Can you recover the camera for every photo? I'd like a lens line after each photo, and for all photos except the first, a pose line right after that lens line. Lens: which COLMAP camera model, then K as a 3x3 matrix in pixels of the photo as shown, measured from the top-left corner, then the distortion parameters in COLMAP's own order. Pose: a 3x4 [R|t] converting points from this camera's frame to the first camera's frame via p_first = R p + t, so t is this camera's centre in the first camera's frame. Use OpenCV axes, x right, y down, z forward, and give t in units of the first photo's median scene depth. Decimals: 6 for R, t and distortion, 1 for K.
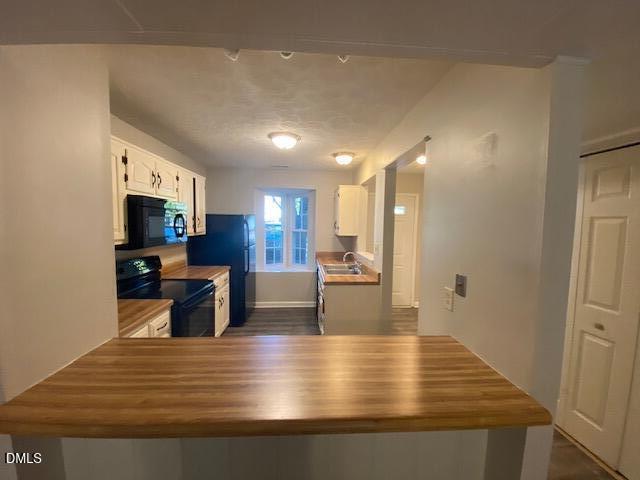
lens RADIAL K [[256.3, 0, 324.2], [0, 256.3, 237.9], [0, 0, 1]] dist [-0.012843, -0.000542]
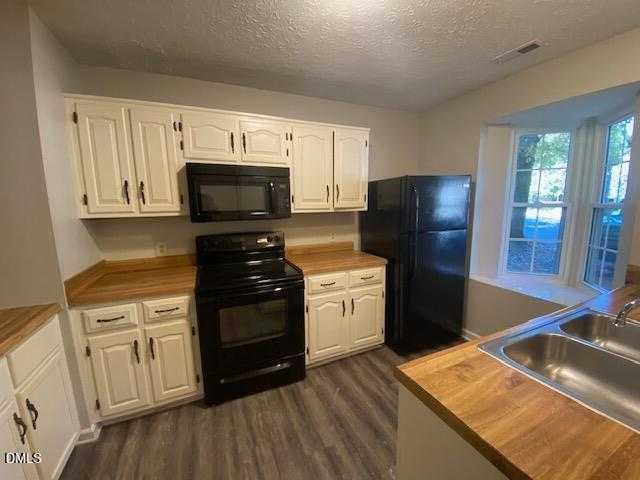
lens RADIAL K [[256.3, 0, 318.4], [0, 256.3, 238.1], [0, 0, 1]] dist [-0.012843, -0.000542]
pose [[0.343381, 0.108709, -0.932884, 0.160301], [-0.032575, 0.994060, 0.103847, -0.005546], [0.938631, -0.005270, 0.344882, 0.587628]]
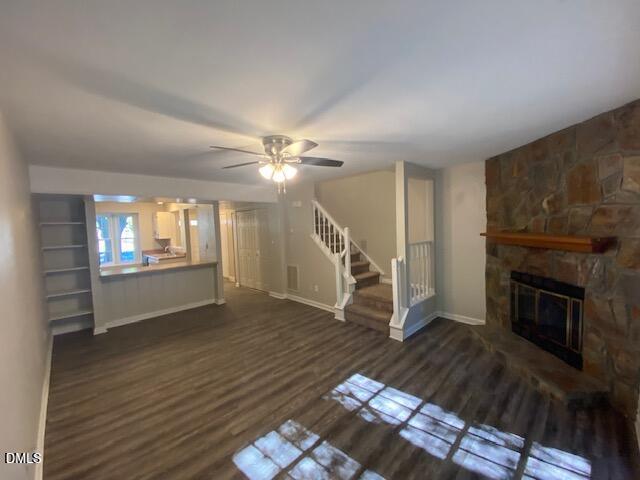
lens RADIAL K [[256.3, 0, 320.4], [0, 256.3, 237.0], [0, 0, 1]] dist [-0.012843, -0.000542]
pose [[0.765453, -0.089463, 0.637242, -0.250997], [0.096021, 0.995081, 0.024361, 0.050364], [-0.636287, 0.042541, 0.770278, -1.292548]]
